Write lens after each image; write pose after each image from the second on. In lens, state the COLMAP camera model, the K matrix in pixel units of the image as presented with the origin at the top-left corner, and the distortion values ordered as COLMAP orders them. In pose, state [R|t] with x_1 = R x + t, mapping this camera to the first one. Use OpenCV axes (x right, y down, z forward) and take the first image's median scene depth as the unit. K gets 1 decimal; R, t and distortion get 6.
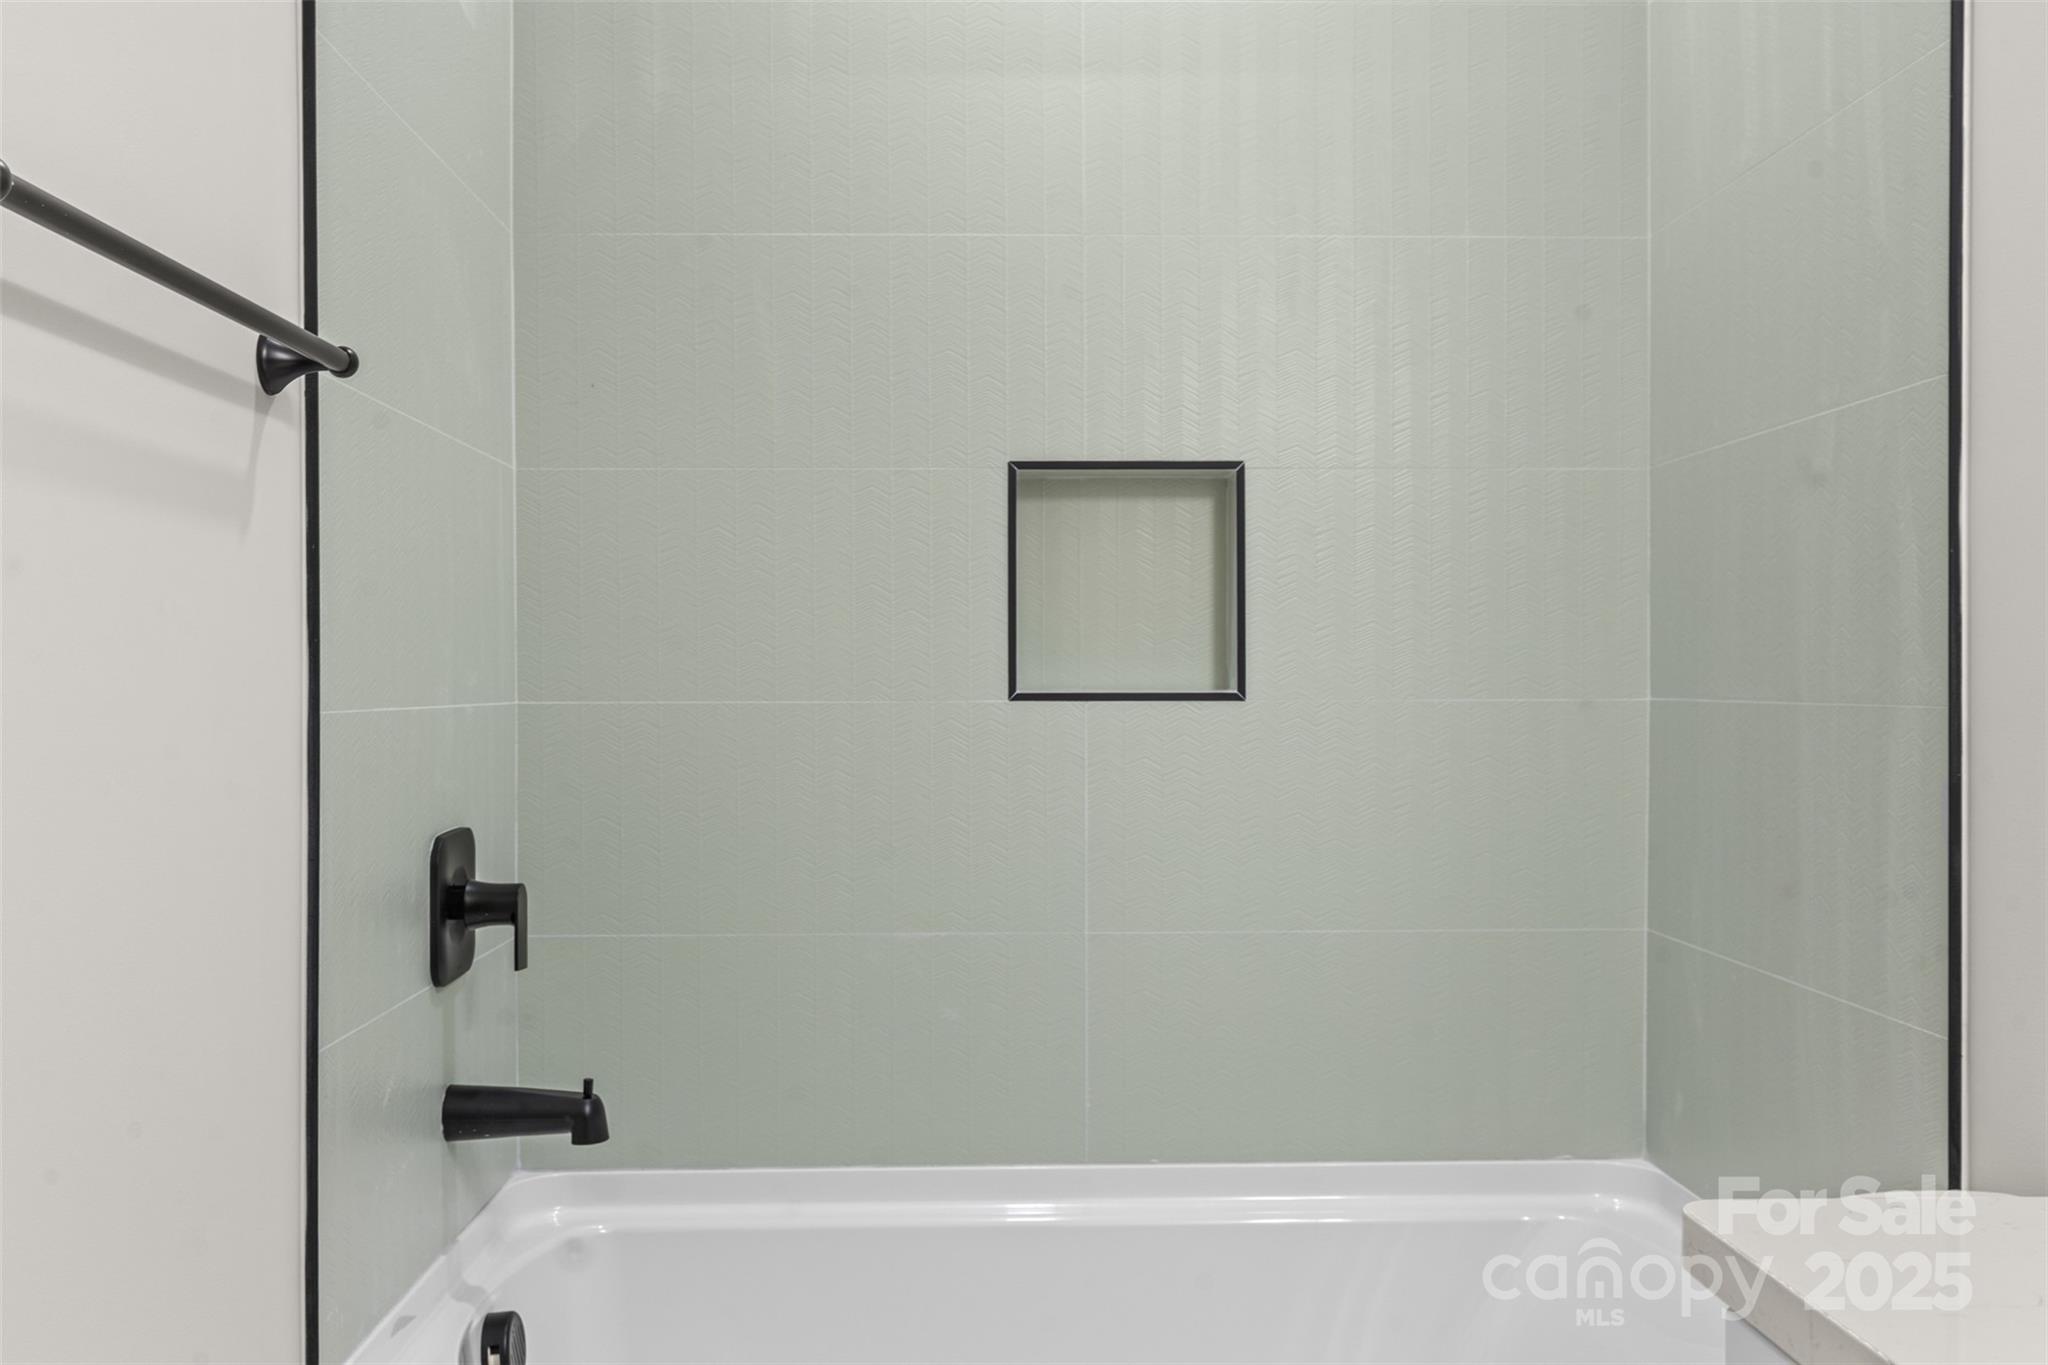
lens RADIAL K [[1995.1, 0, 1022.6], [0, 1995.1, 733.8], [0, 0, 1]] dist [-0.003500, -0.000826]
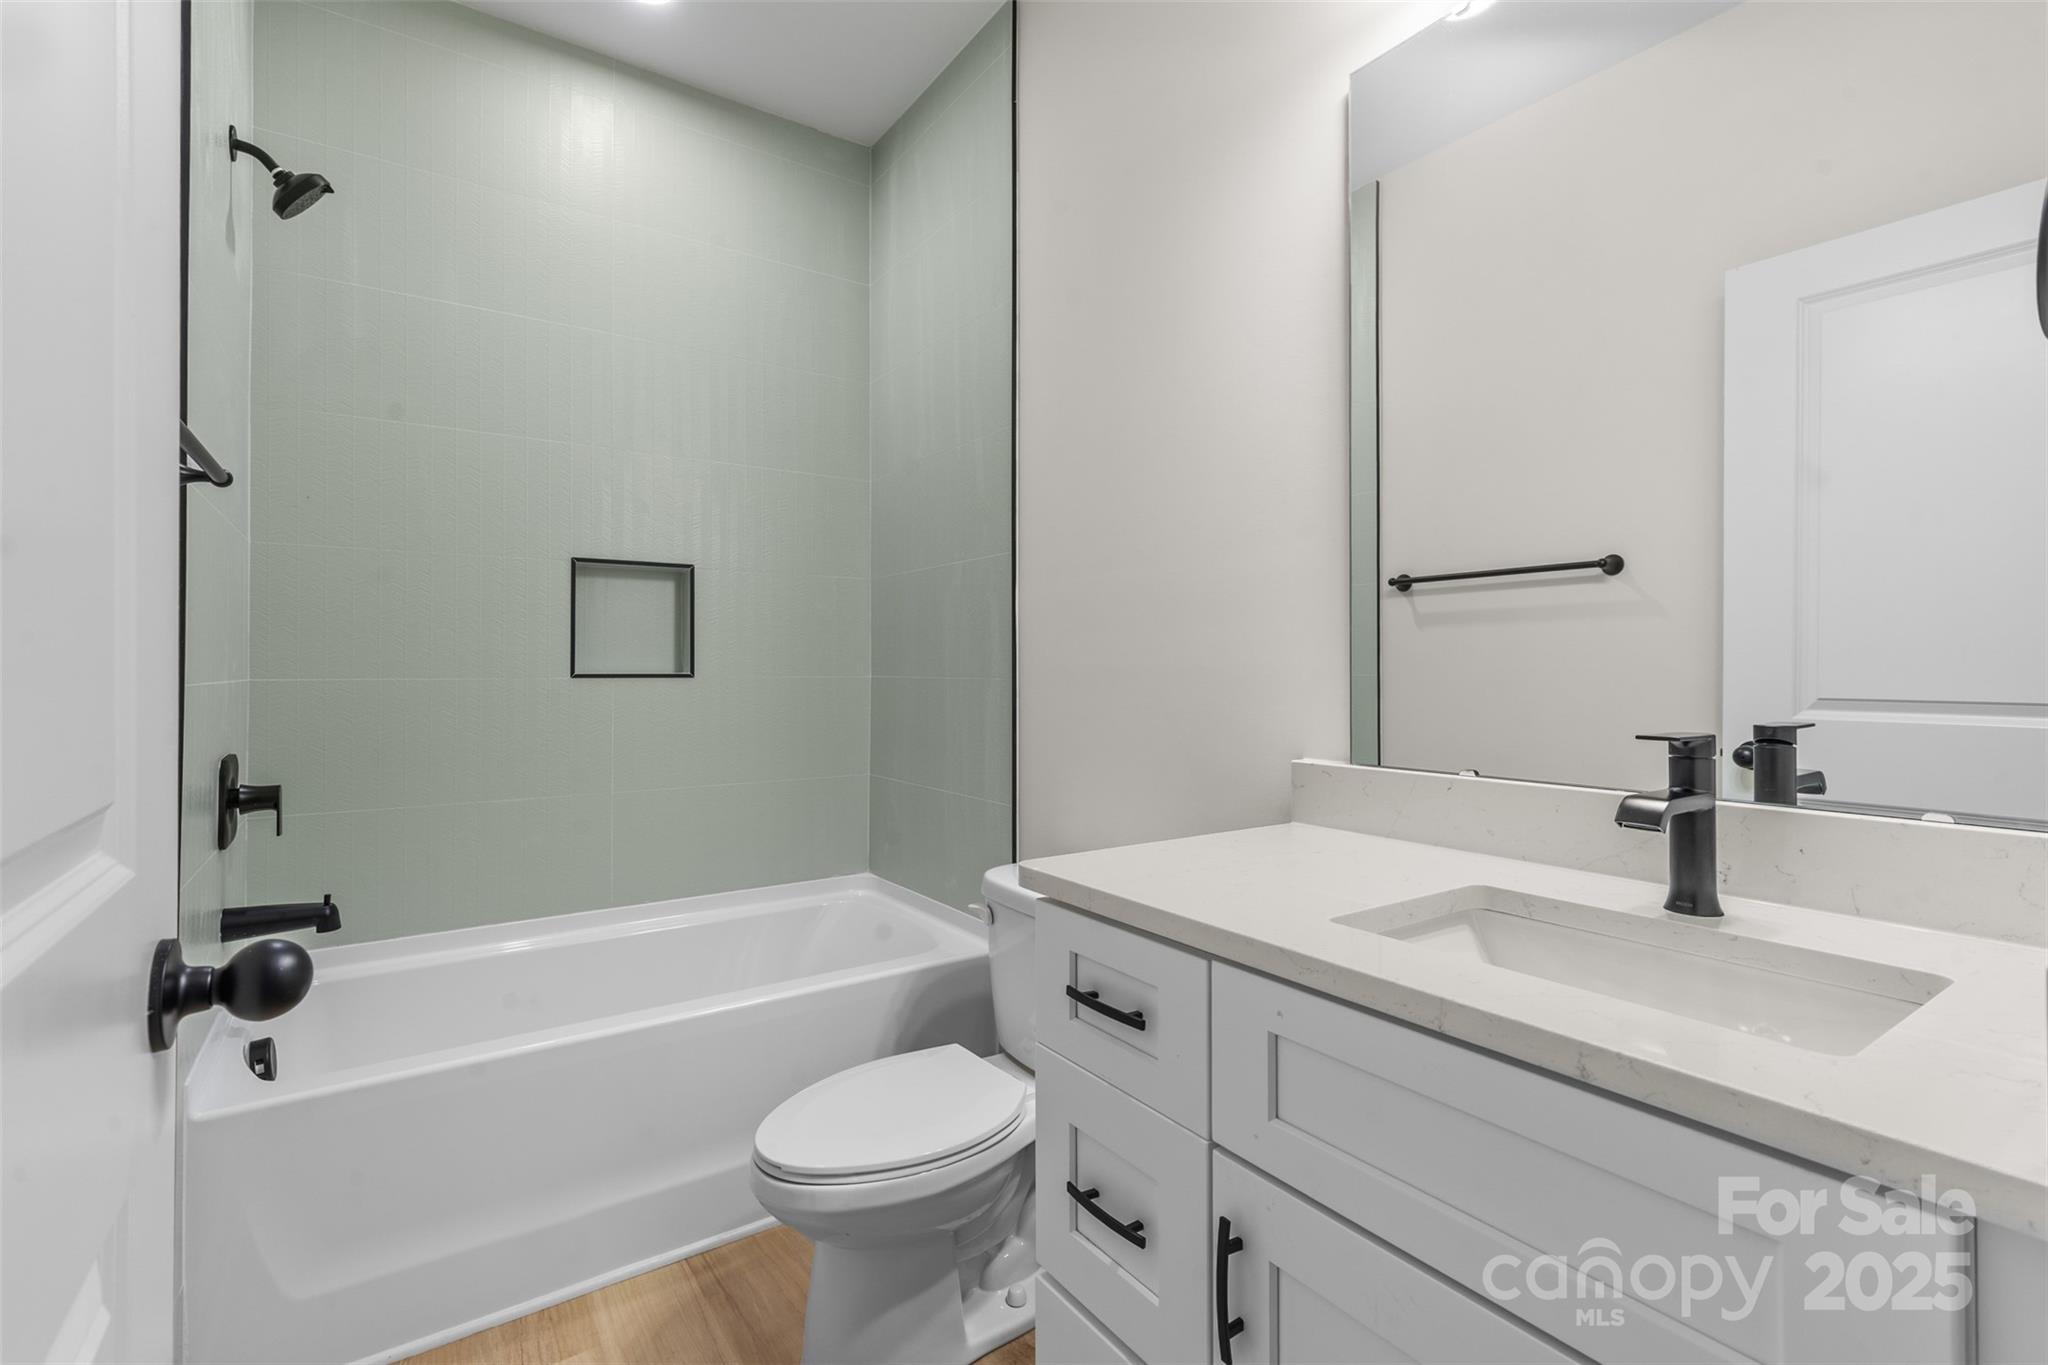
lens RADIAL K [[925.2, 0, 1024.0], [0, 925.2, 682.5], [0, 0, 1]] dist [-0.002468, -0.000204]
pose [[0.836349, -0.004760, 0.548176, -0.135031], [0.010574, 0.999916, -0.007450, -0.000418], [-0.548095, 0.012027, 0.836330, -0.013451]]
